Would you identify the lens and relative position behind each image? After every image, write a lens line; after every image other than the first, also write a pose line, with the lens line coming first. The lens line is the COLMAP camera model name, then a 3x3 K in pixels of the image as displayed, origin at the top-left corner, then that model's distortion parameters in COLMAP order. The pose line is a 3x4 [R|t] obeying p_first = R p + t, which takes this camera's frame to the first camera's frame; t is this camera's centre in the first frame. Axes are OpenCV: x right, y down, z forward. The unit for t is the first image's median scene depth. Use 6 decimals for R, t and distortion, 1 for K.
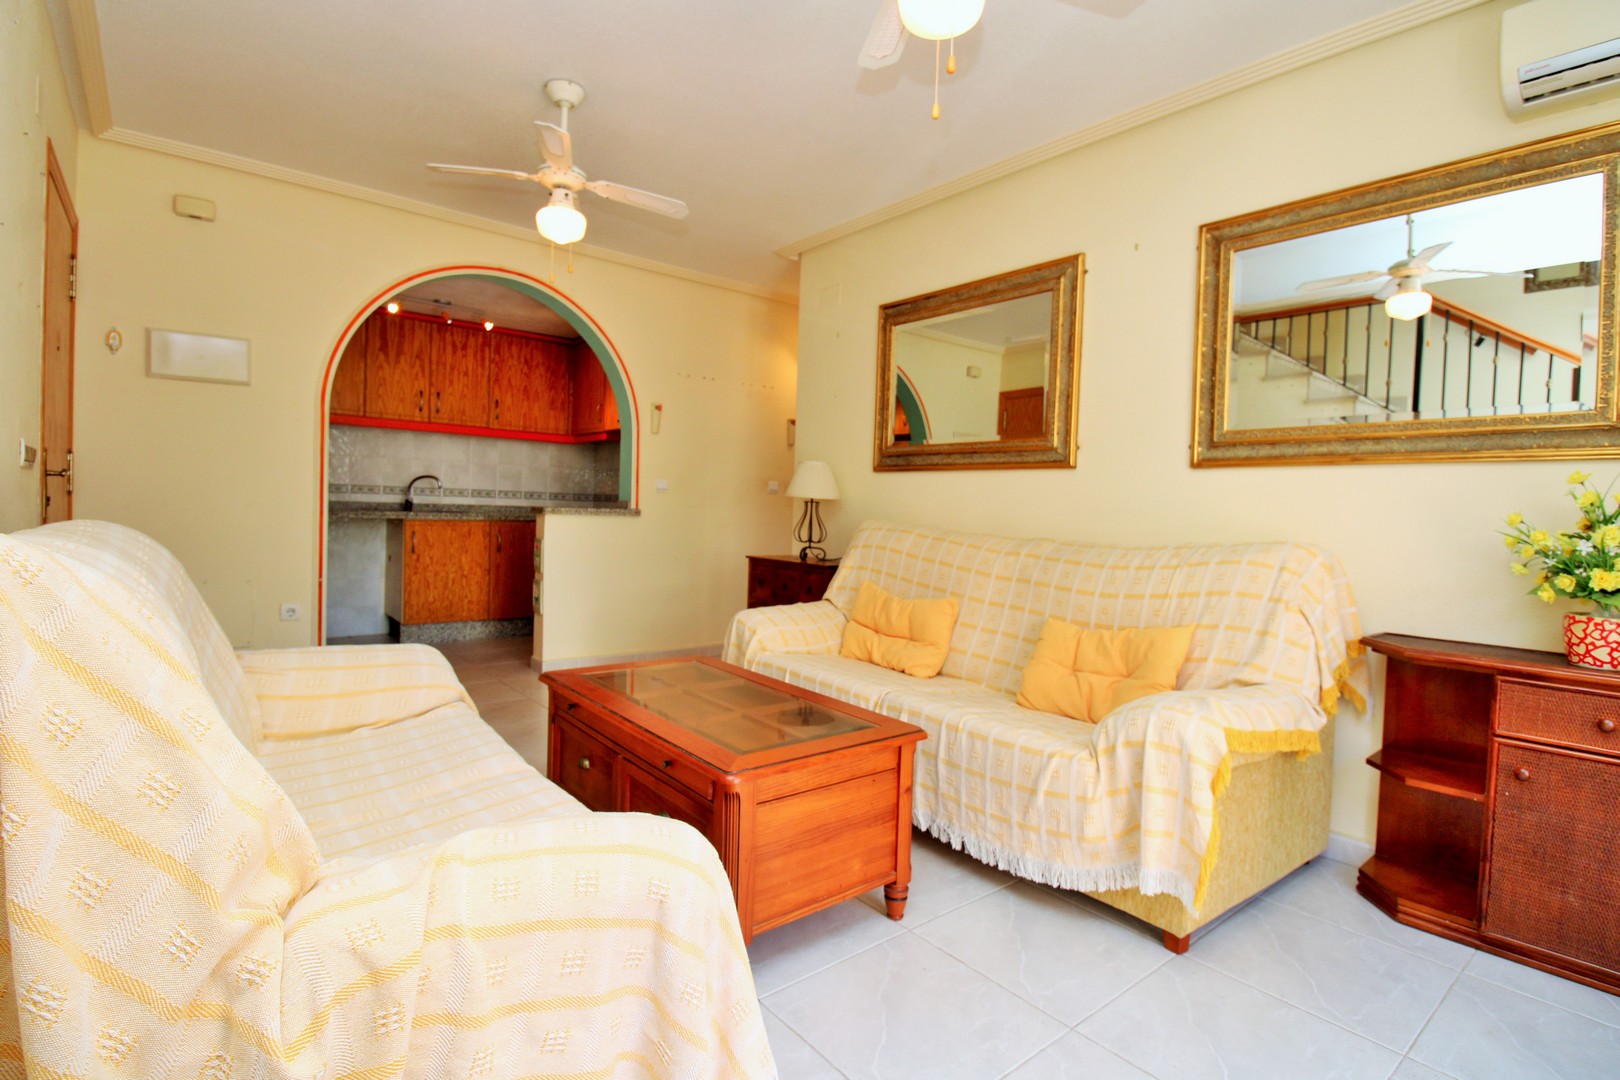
lens RADIAL K [[768.7, 0, 816.5], [0, 768.7, 529.2], [0, 0, 1]] dist [-0.012737, -0.006407]
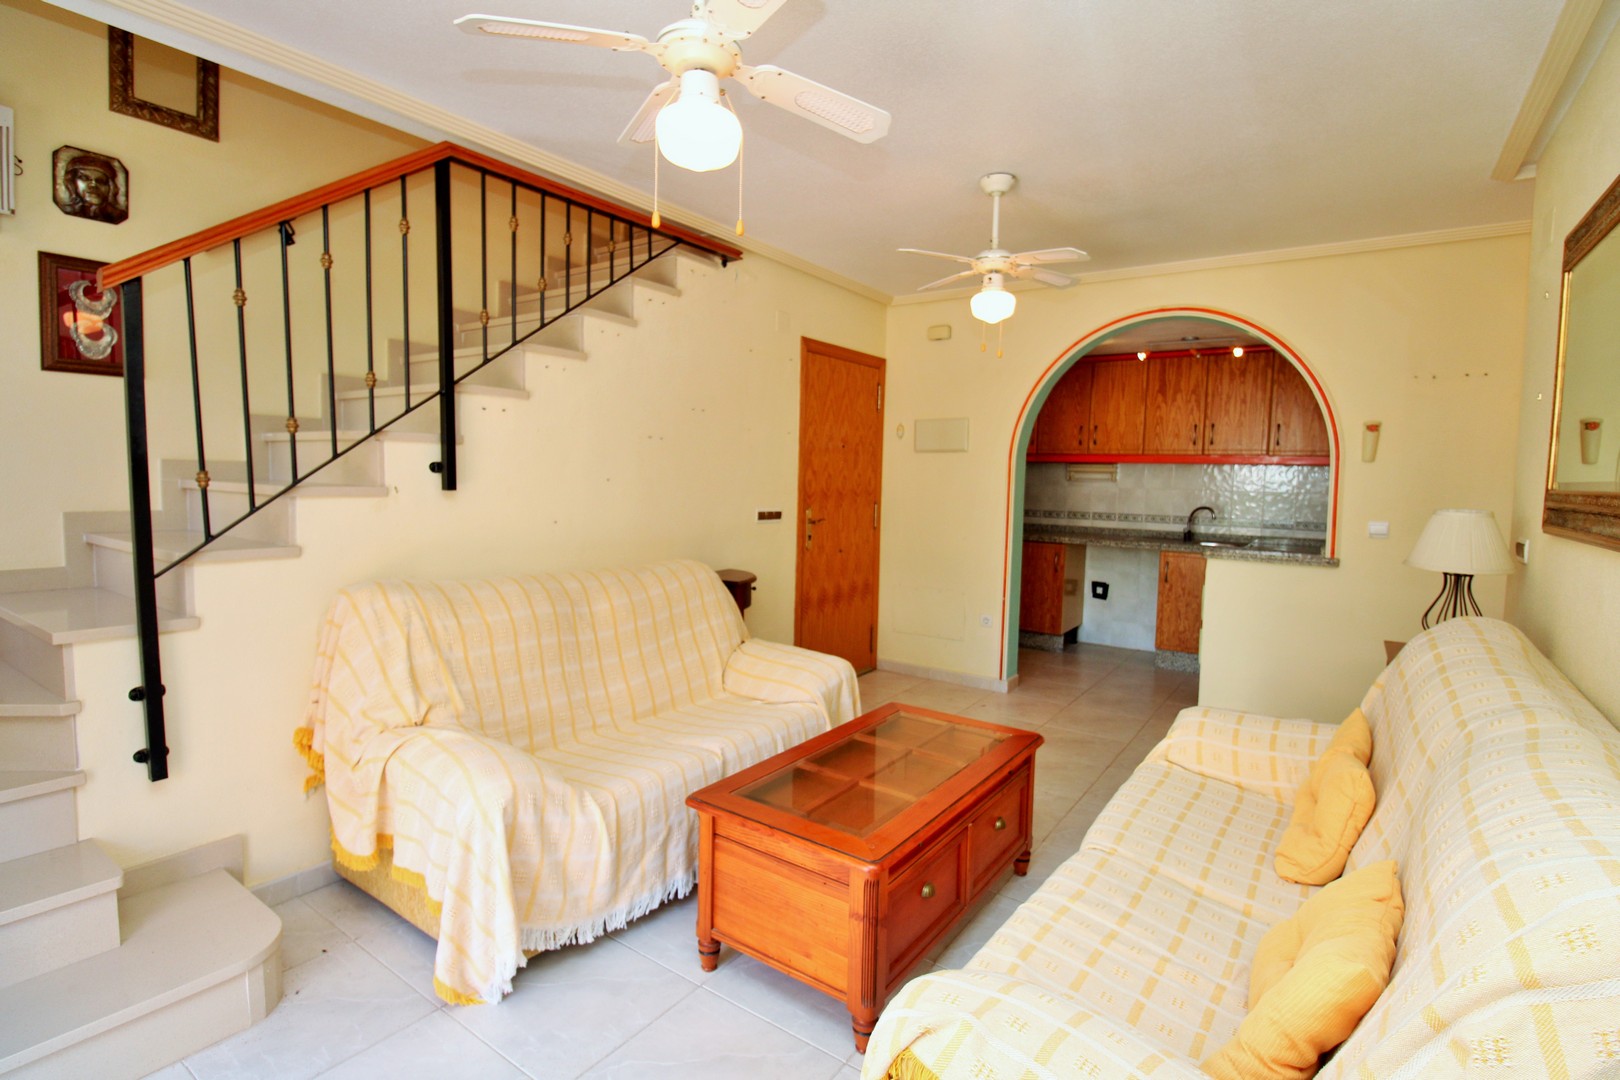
lens RADIAL K [[768.7, 0, 810.2], [0, 768.7, 539.3], [0, 0, 1]] dist [-0.012737, -0.006407]
pose [[0.257002, 0.052858, -0.964964, 0.340803], [-0.037829, 0.998288, 0.044609, -0.053169], [0.965670, 0.025039, 0.258561, 0.238815]]
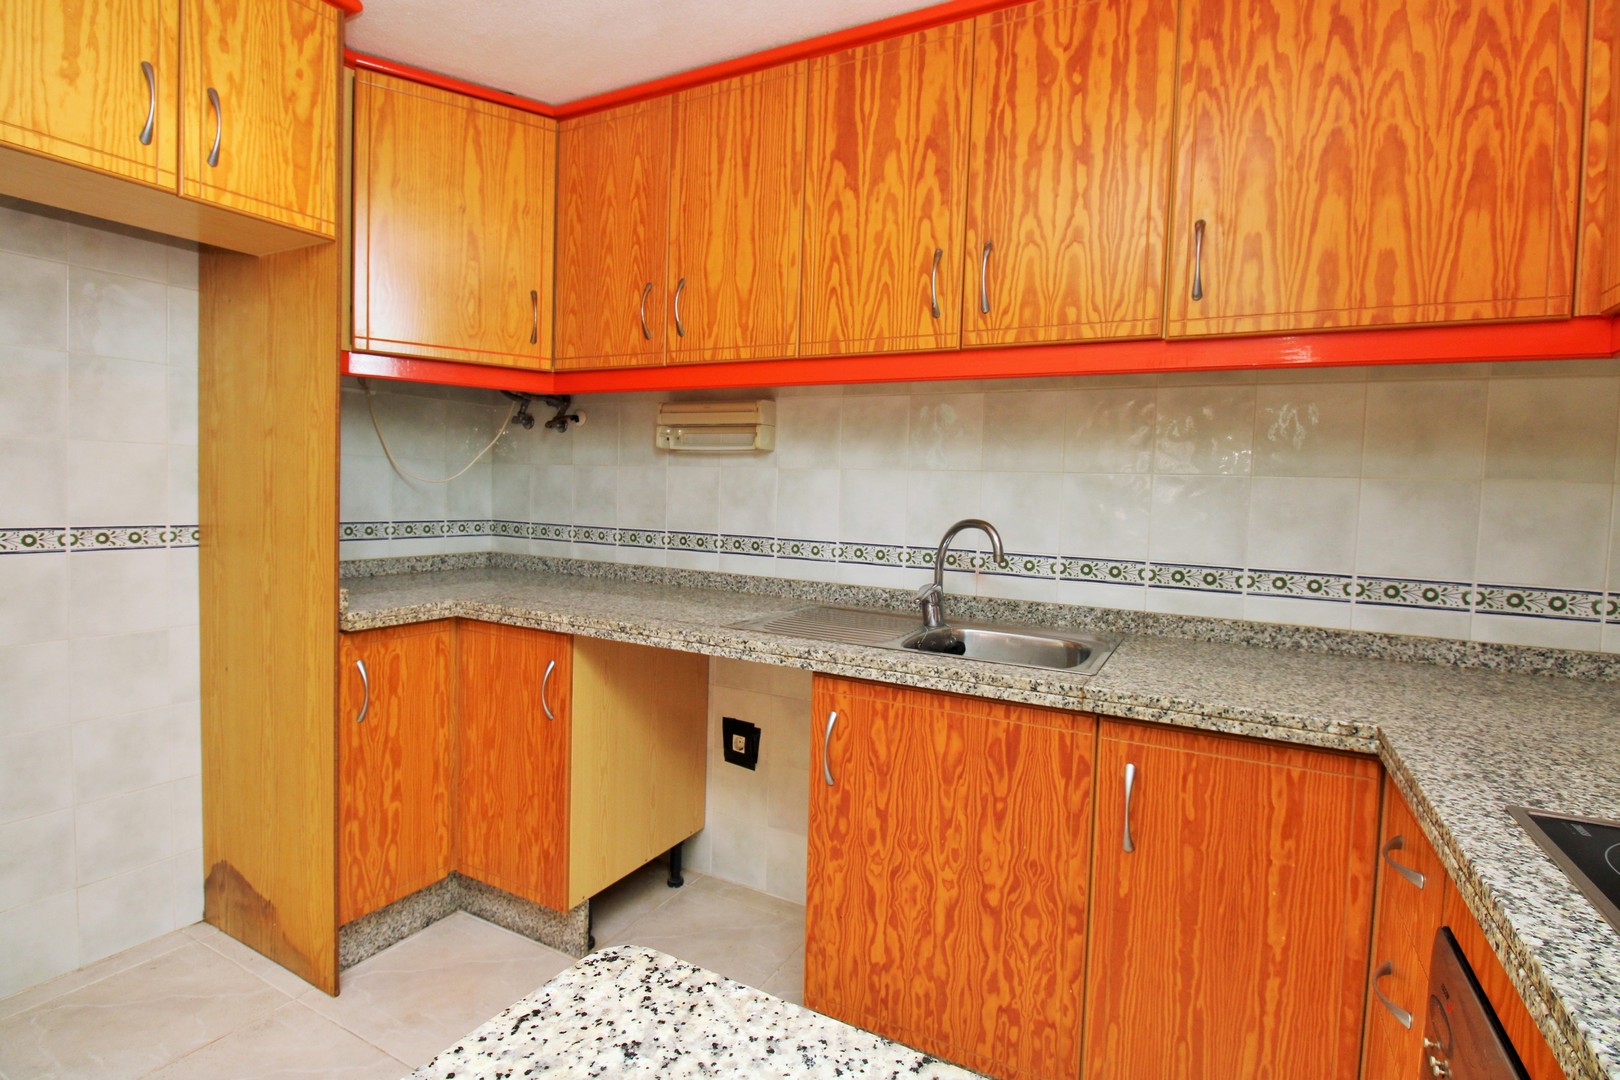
lens RADIAL K [[768.7, 0, 820.1], [0, 768.7, 533.4], [0, 0, 1]] dist [-0.012737, -0.006407]
pose [[0.383242, 0.027480, -0.923239, -0.240197], [-0.045928, 0.998888, 0.010667, -0.065850], [0.922506, 0.038314, 0.384077, 0.827874]]
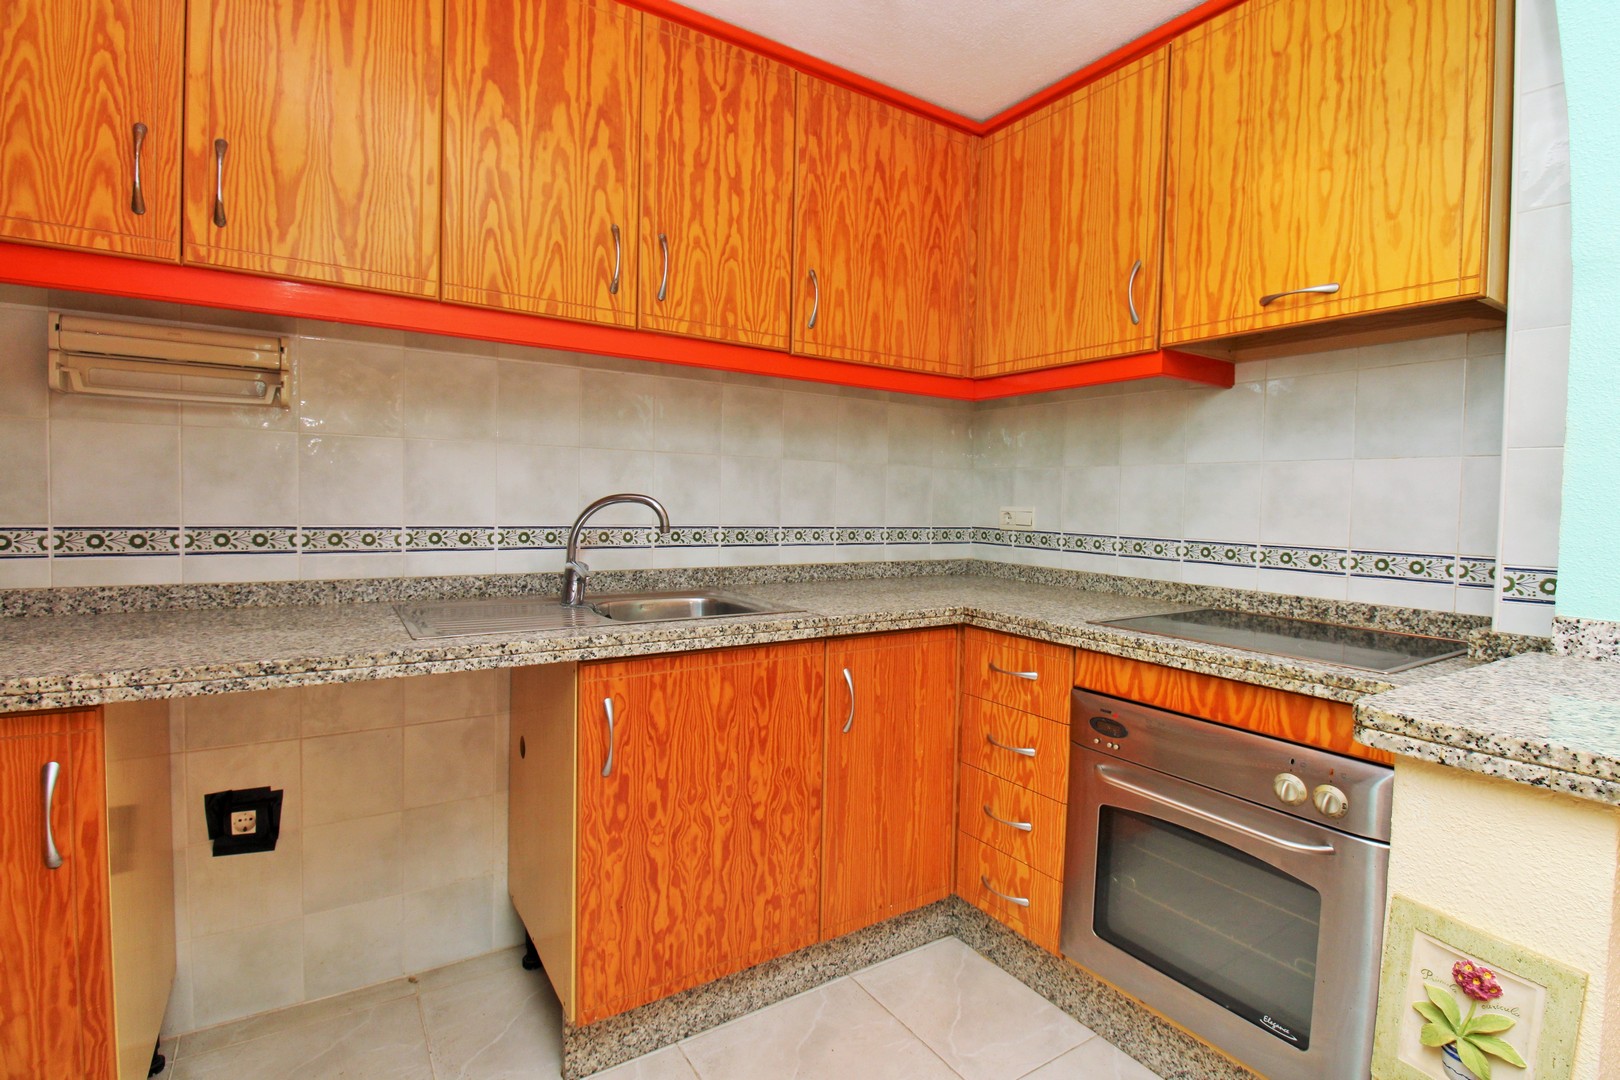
lens RADIAL K [[768.7, 0, 809.2], [0, 768.7, 529.4], [0, 0, 1]] dist [-0.012737, -0.006407]
pose [[0.992574, -0.004000, -0.121576, -0.394187], [0.005142, 0.999946, 0.009084, -0.058489], [0.121533, -0.009642, 0.992541, 0.687577]]
